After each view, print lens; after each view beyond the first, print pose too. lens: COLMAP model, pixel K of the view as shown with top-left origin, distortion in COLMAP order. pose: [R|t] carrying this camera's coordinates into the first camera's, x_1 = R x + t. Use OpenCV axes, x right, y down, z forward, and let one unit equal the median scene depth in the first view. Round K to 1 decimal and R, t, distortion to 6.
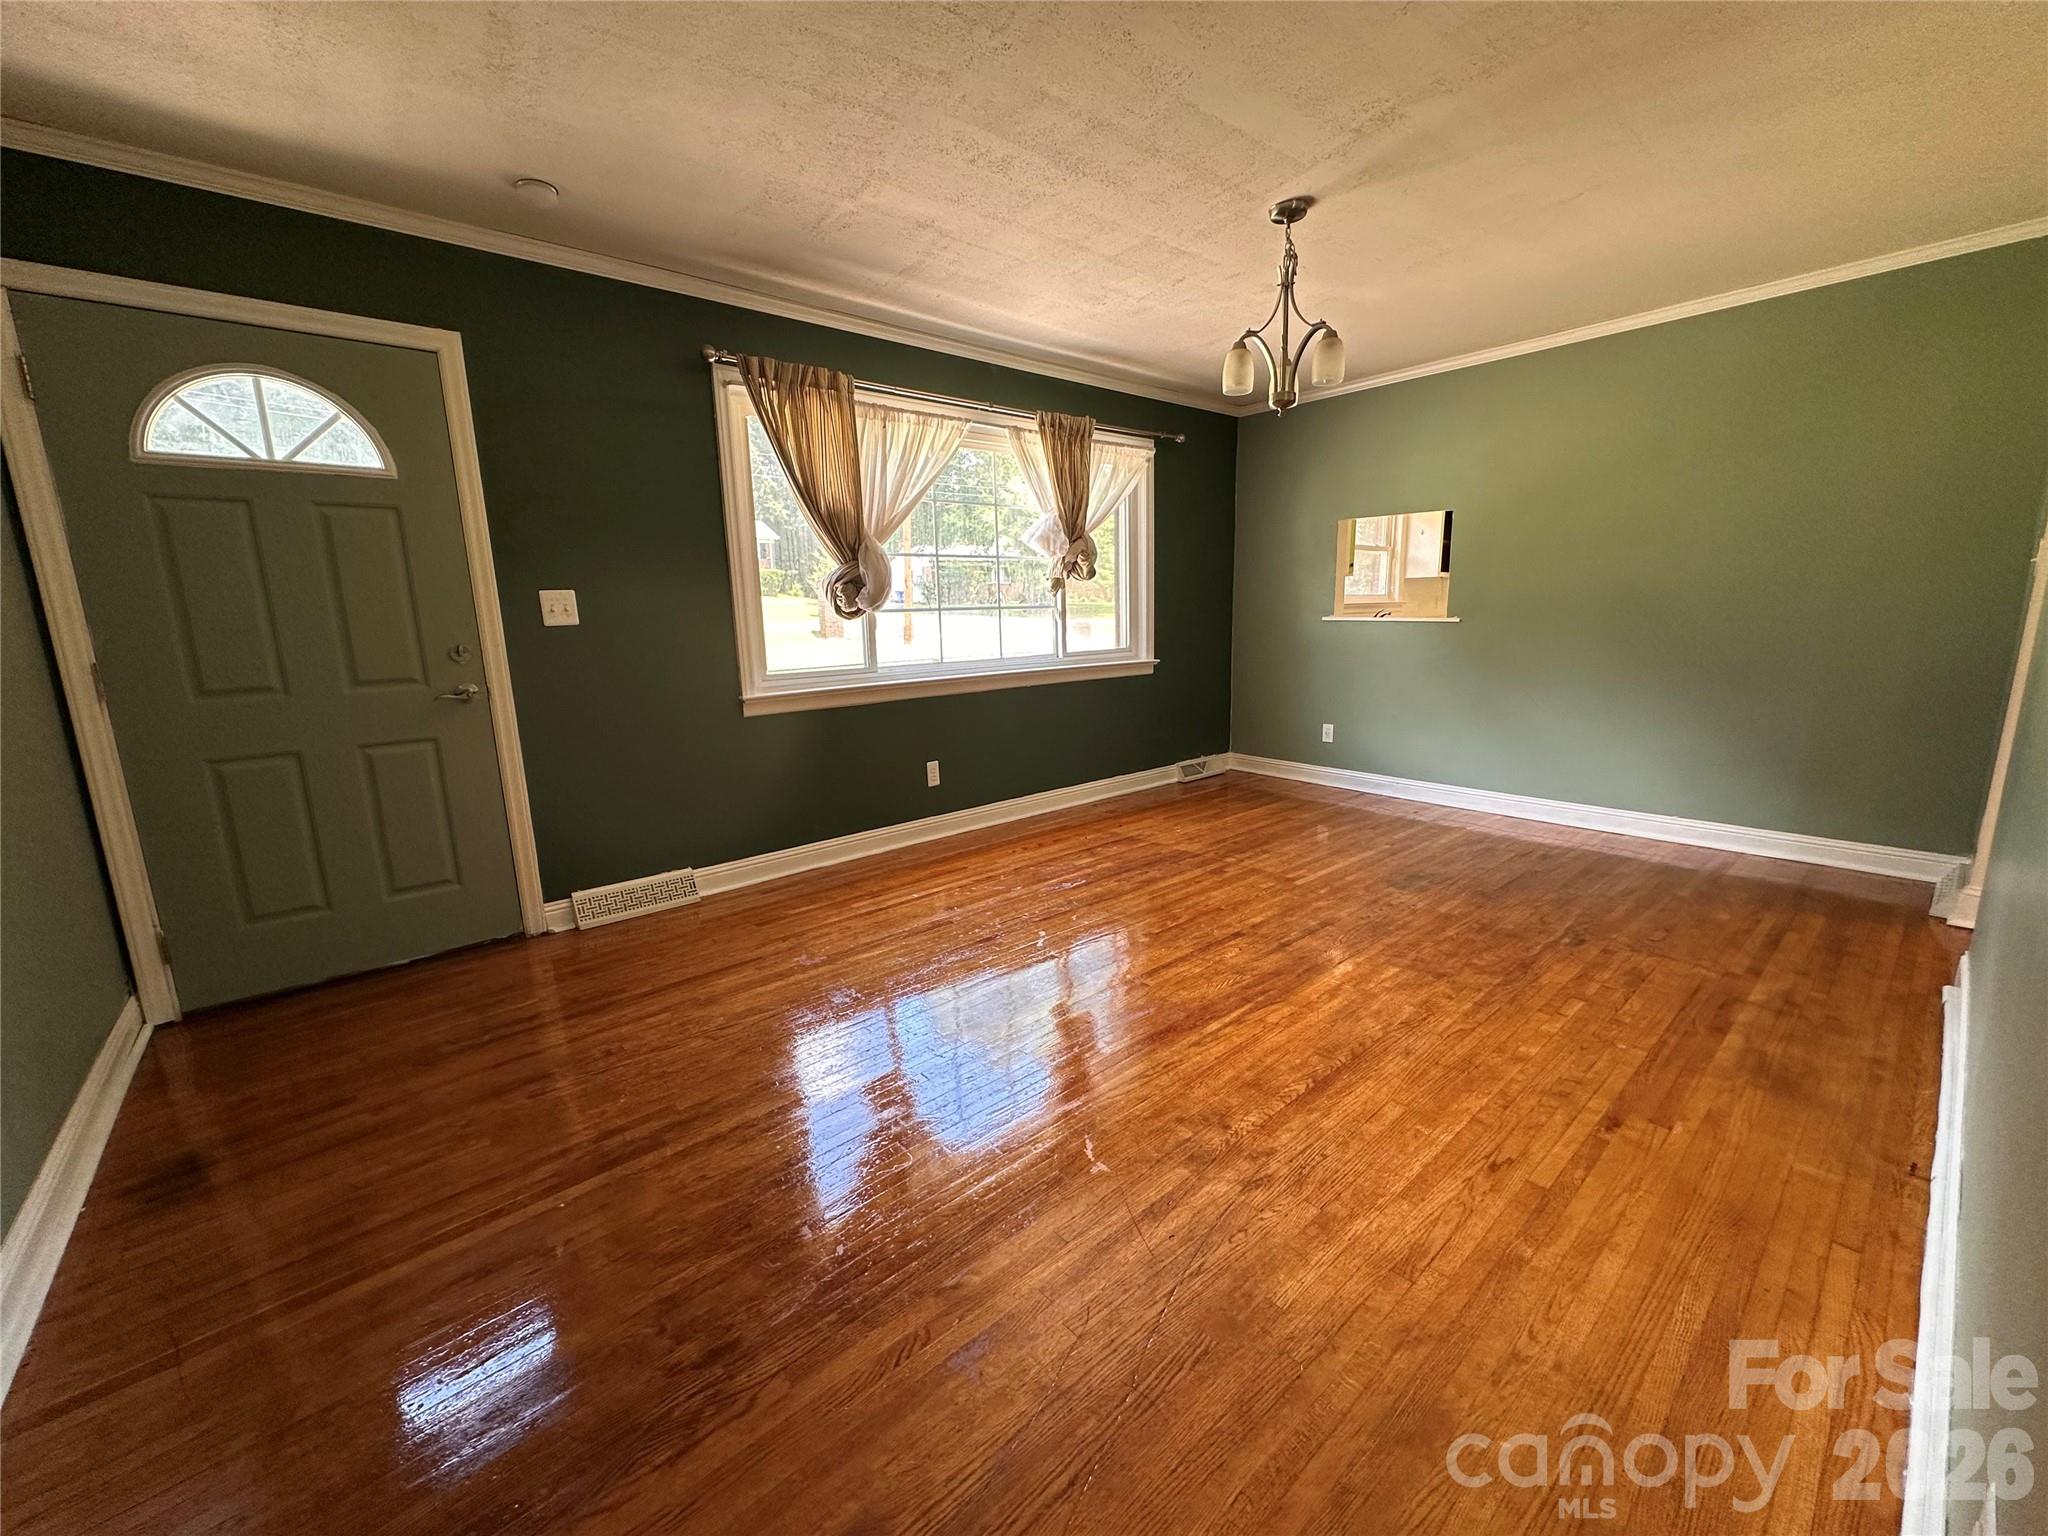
lens RADIAL K [[814.5, 0, 1025.4], [0, 814.5, 769.3], [0, 0, 1]] dist [0.000499, -0.000297]
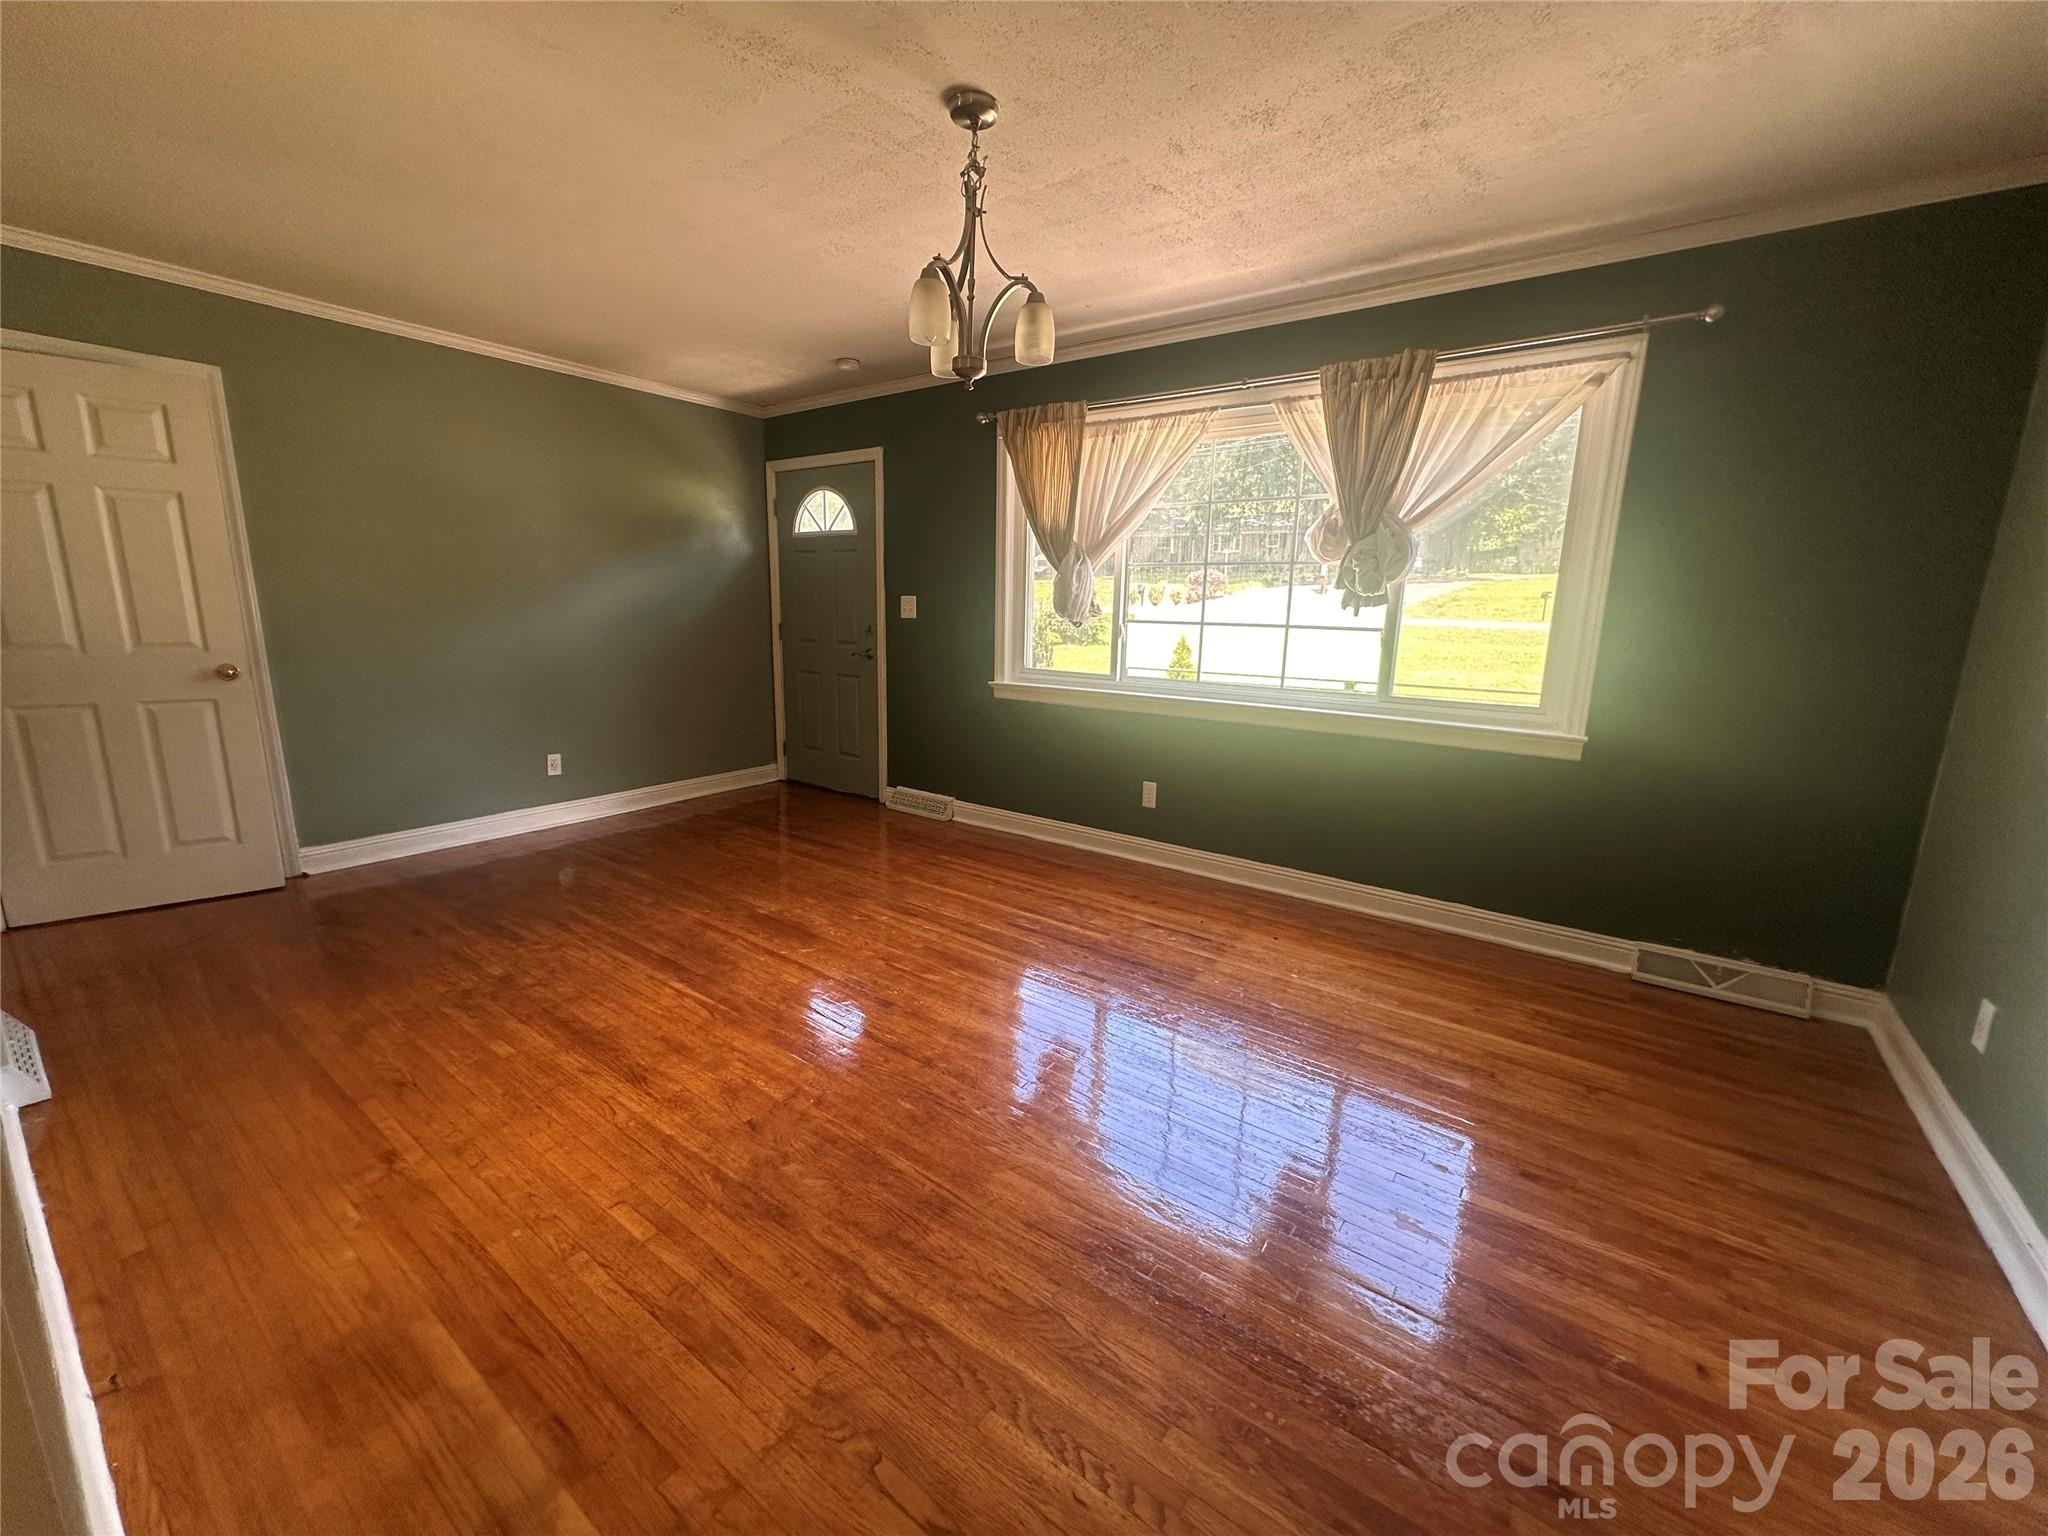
lens RADIAL K [[814.5, 0, 1018.0], [0, 814.5, 769.6], [0, 0, 1]] dist [0.000499, -0.000297]
pose [[0.220345, 0.225315, -0.949042, 0.886195], [-0.214209, 0.960382, 0.178273, -0.188772], [0.951610, 0.164012, 0.259880, 0.714576]]
